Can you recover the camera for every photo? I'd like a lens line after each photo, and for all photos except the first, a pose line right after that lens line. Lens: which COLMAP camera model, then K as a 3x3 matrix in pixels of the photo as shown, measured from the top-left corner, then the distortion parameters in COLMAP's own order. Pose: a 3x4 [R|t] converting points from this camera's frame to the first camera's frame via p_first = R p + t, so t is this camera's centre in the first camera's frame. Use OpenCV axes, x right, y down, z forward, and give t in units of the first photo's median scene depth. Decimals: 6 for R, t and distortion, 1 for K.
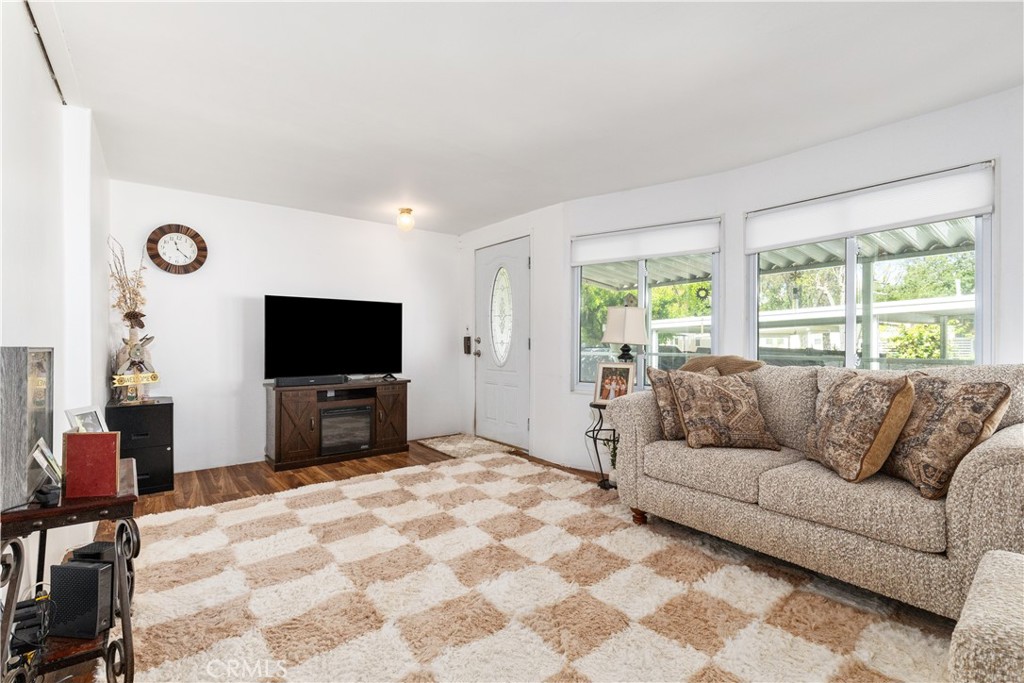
lens RADIAL K [[465.6, 0, 507.7], [0, 465.6, 339.8], [0, 0, 1]] dist [0.009711, 0.000393]
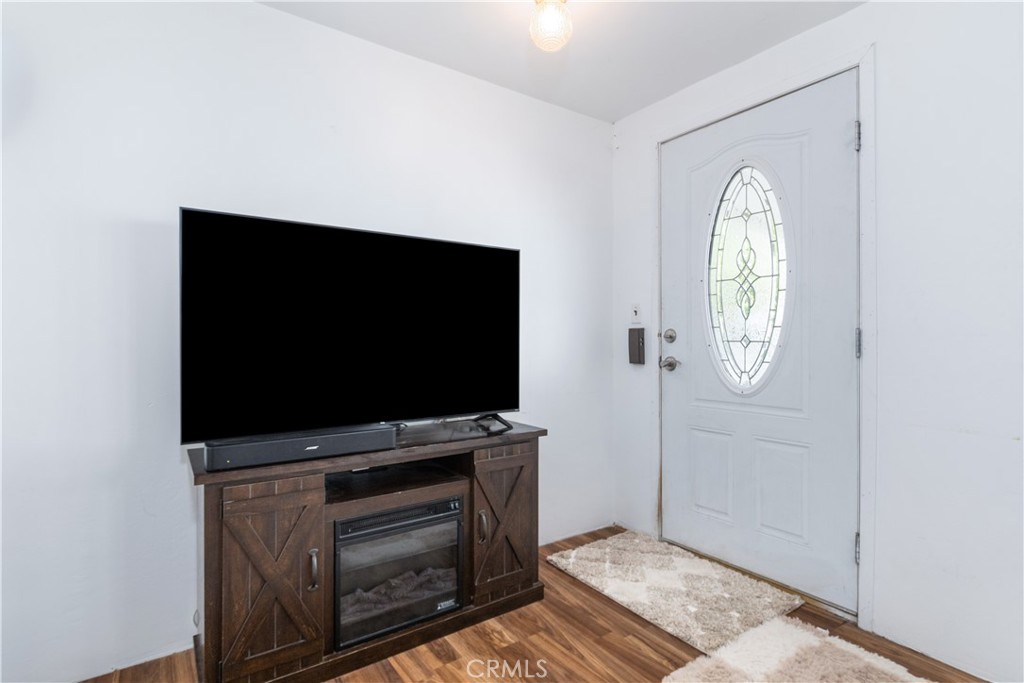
lens RADIAL K [[511.2, 0, 520.8], [0, 511.2, 341.2], [0, 0, 1]] dist [-0.002102, -0.000492]
pose [[0.999313, -0.002504, -0.036980, -0.214791], [0.002731, 0.999978, 0.006086, 0.003397], [0.036964, -0.006183, 0.999297, 0.540225]]
